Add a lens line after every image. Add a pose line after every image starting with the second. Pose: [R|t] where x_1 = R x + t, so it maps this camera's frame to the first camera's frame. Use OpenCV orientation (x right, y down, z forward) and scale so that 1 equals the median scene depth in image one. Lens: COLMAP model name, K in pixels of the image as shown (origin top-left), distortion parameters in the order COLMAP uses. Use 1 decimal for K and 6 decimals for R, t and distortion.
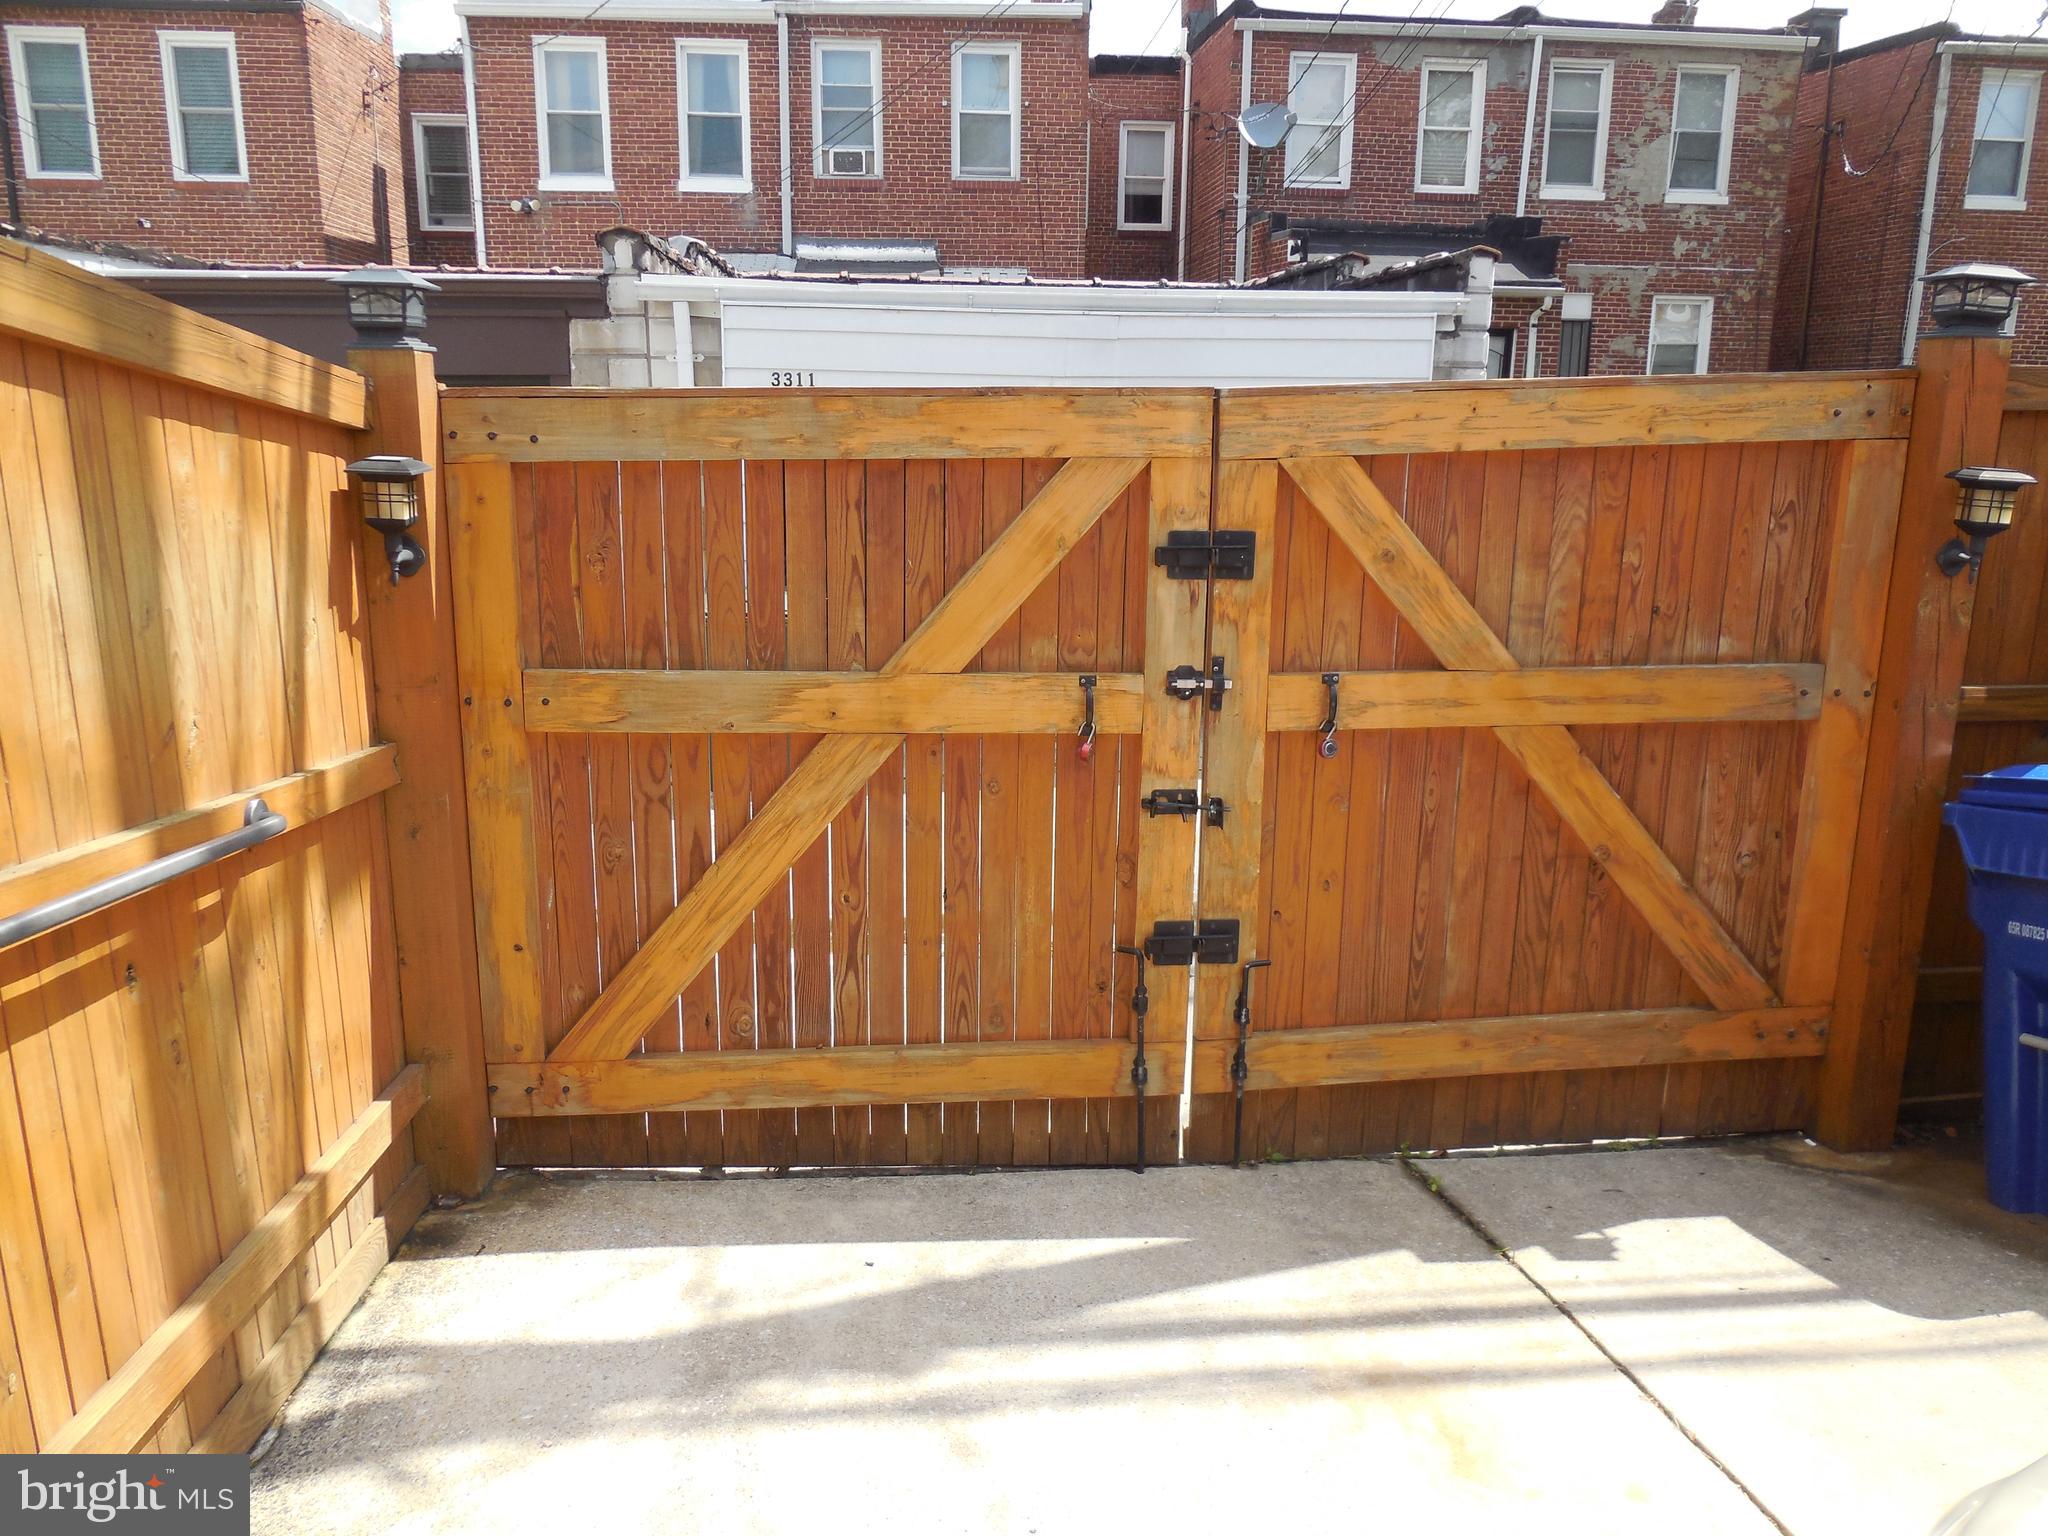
lens RADIAL K [[1555.6, 0, 1032.1], [0, 1555.6, 772.5], [0, 0, 1]] dist [-0.016745, 0.011144]
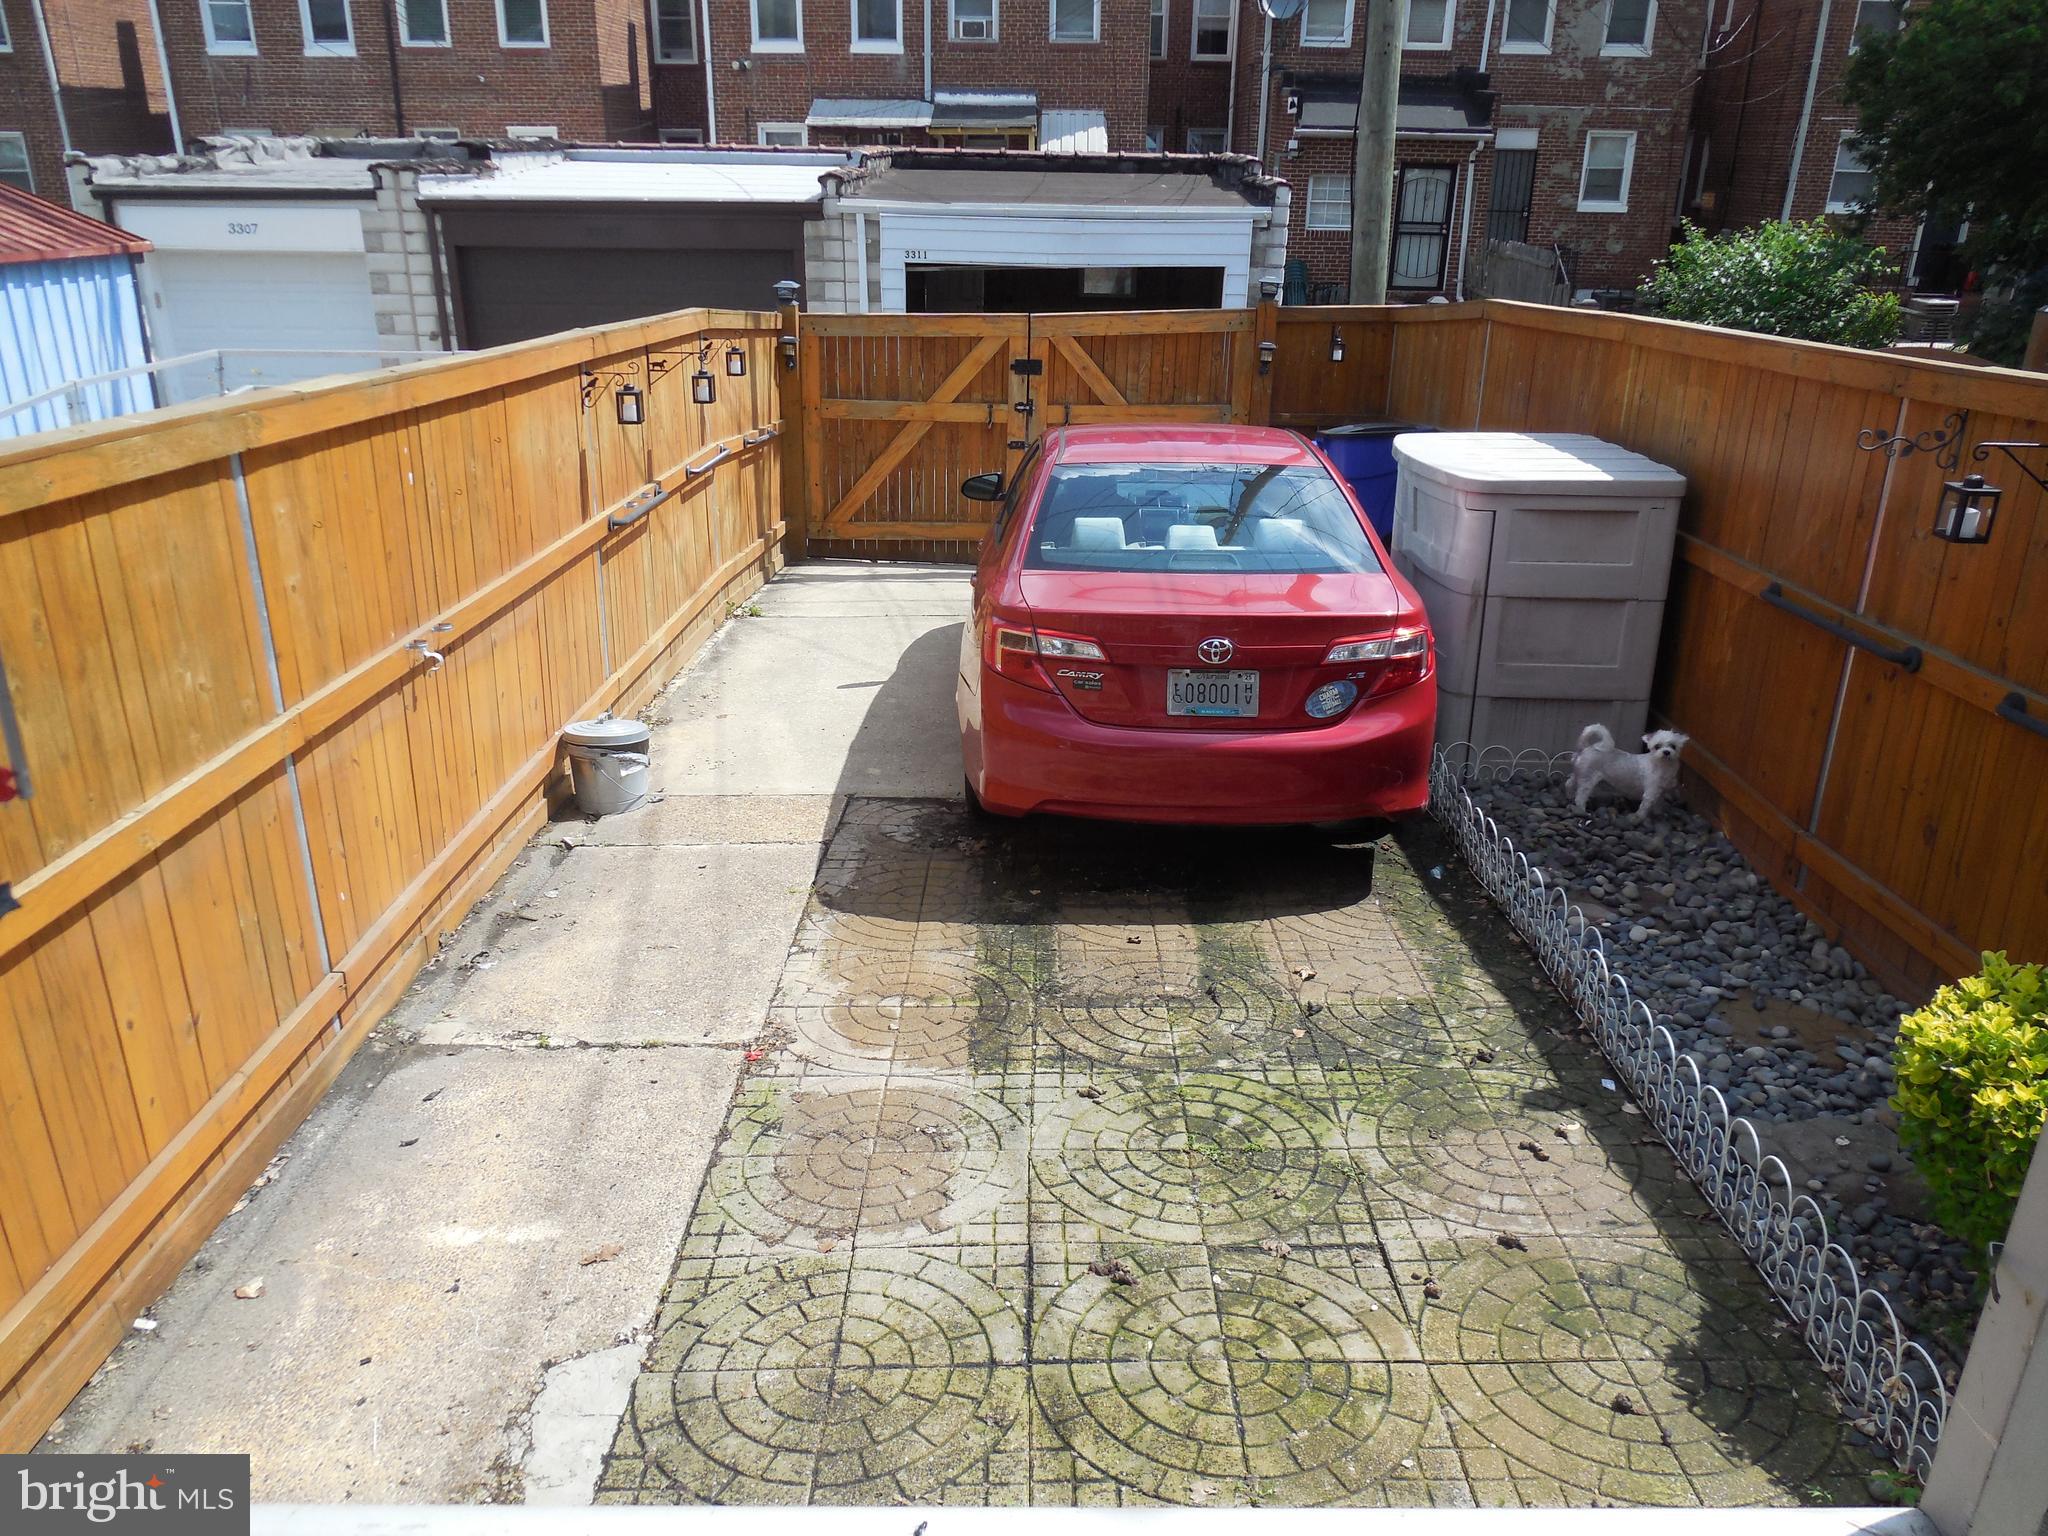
lens RADIAL K [[1555.6, 0, 1027.5], [0, 1555.6, 761.5], [0, 0, 1]] dist [-0.016745, 0.011144]
pose [[0.994663, 0.043097, -0.093743, 0.421301], [-0.028552, 0.988075, 0.151302, 0.170040], [0.099146, -0.147818, 0.984032, -2.152499]]
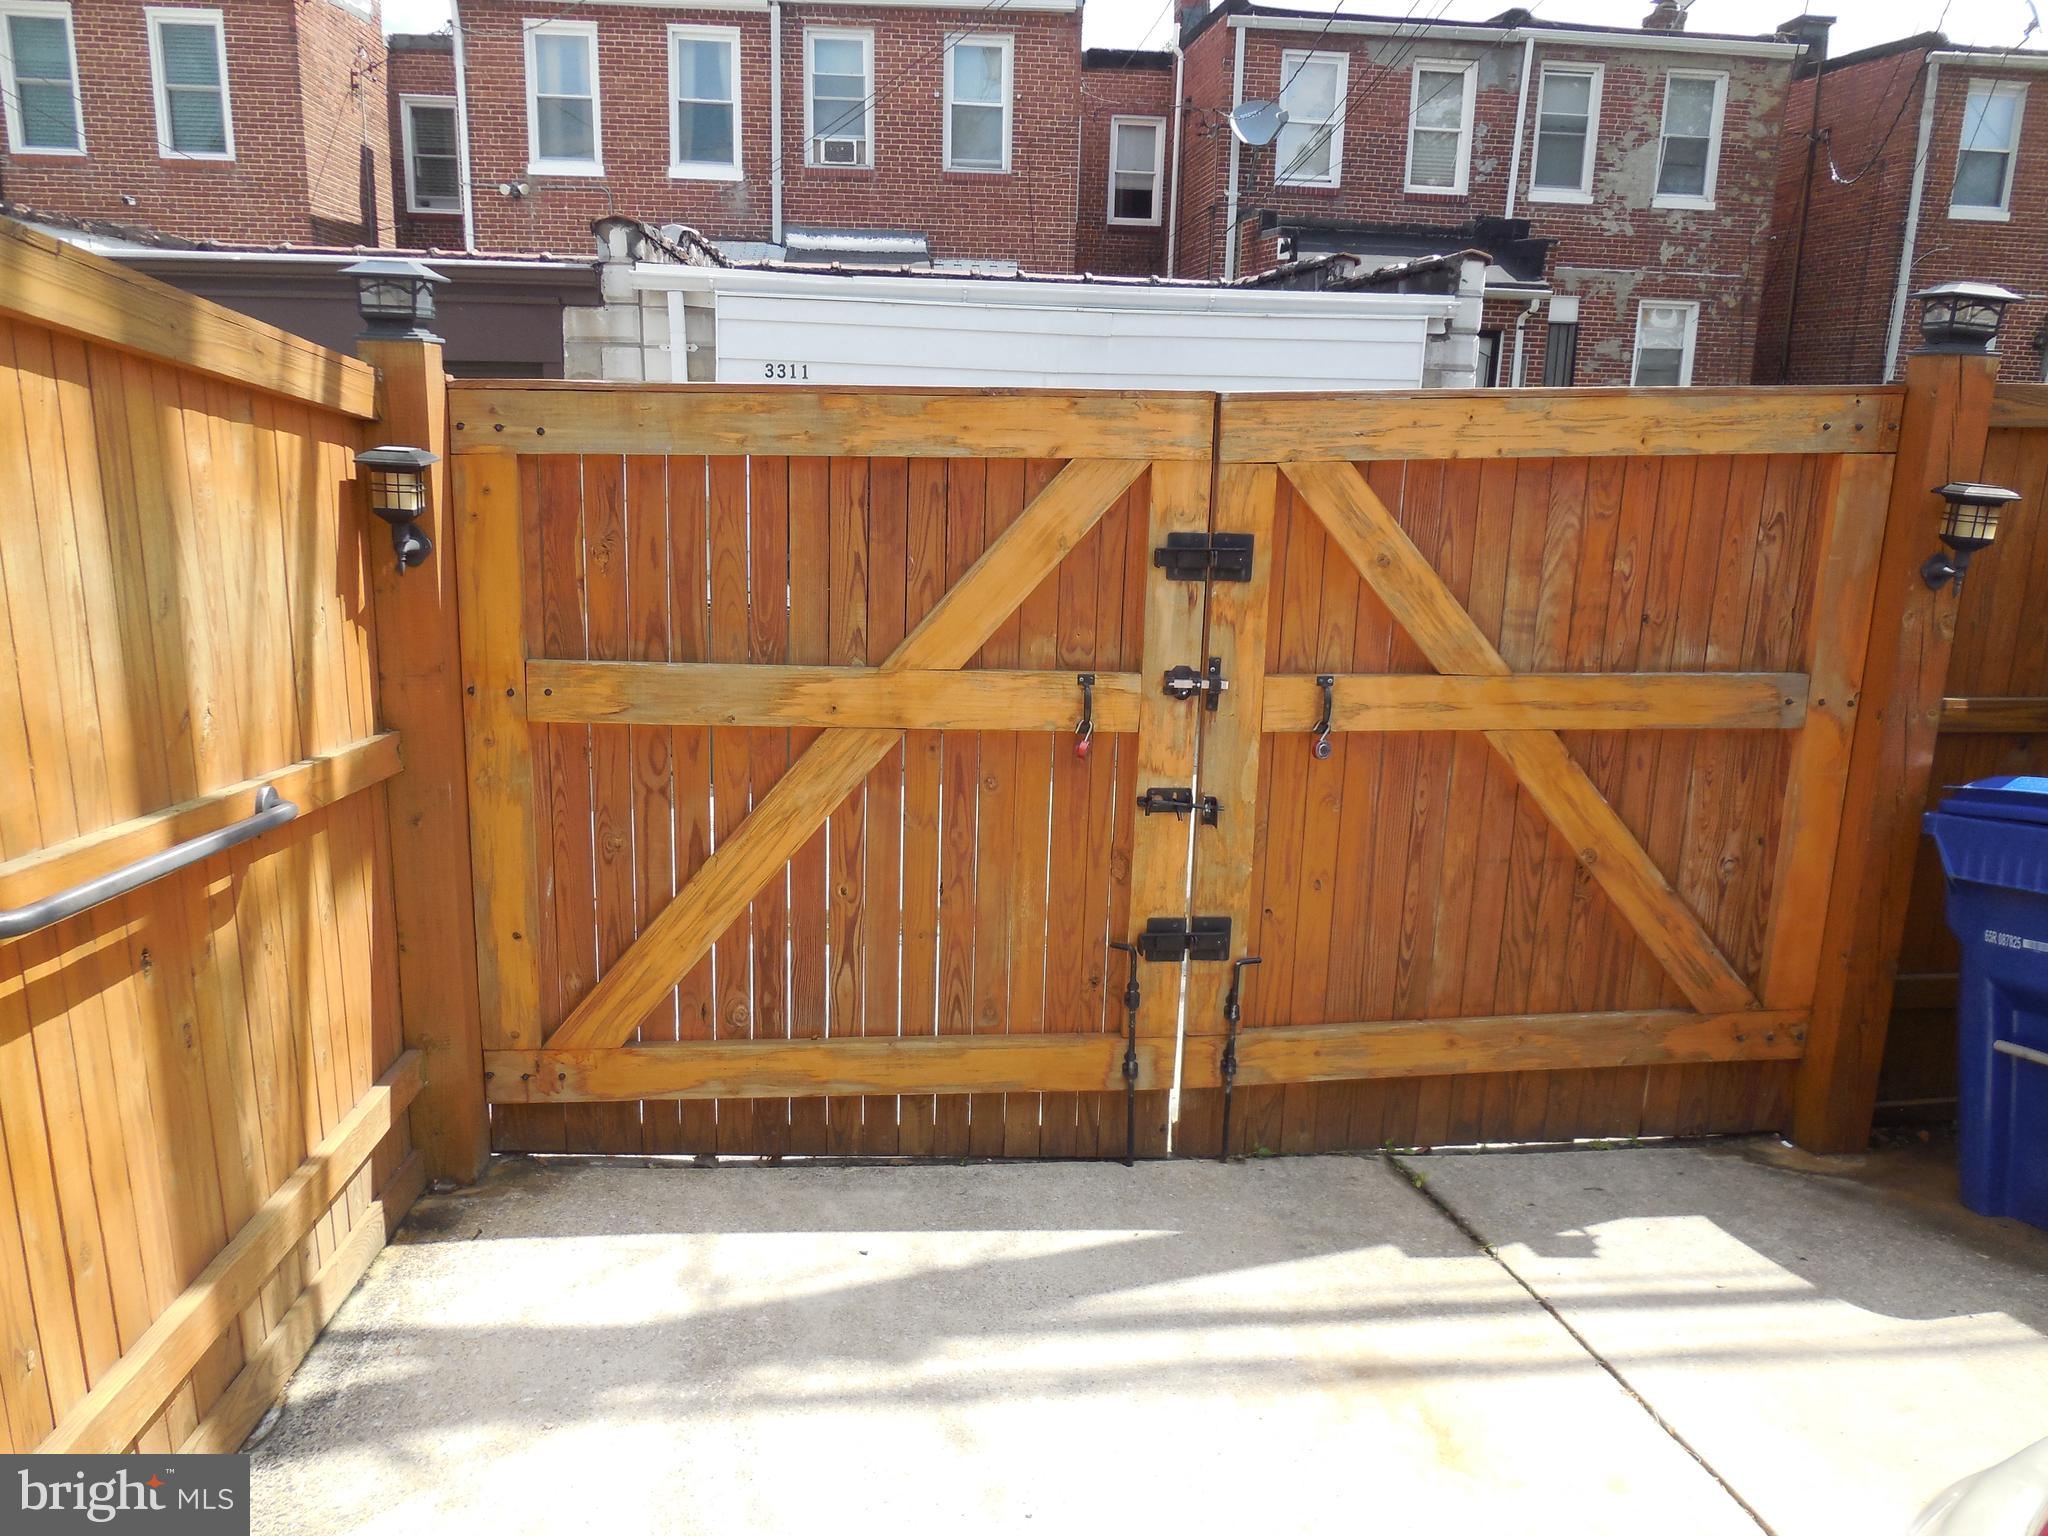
lens RADIAL K [[1555.6, 0, 1027.6], [0, 1555.6, 773.3], [0, 0, 1]] dist [-0.016745, 0.011144]
pose [[0.999837, 0.014509, 0.010779, -0.011265], [-0.014567, 0.999879, 0.005367, -0.002768], [-0.010700, -0.005523, 0.999928, -0.010272]]
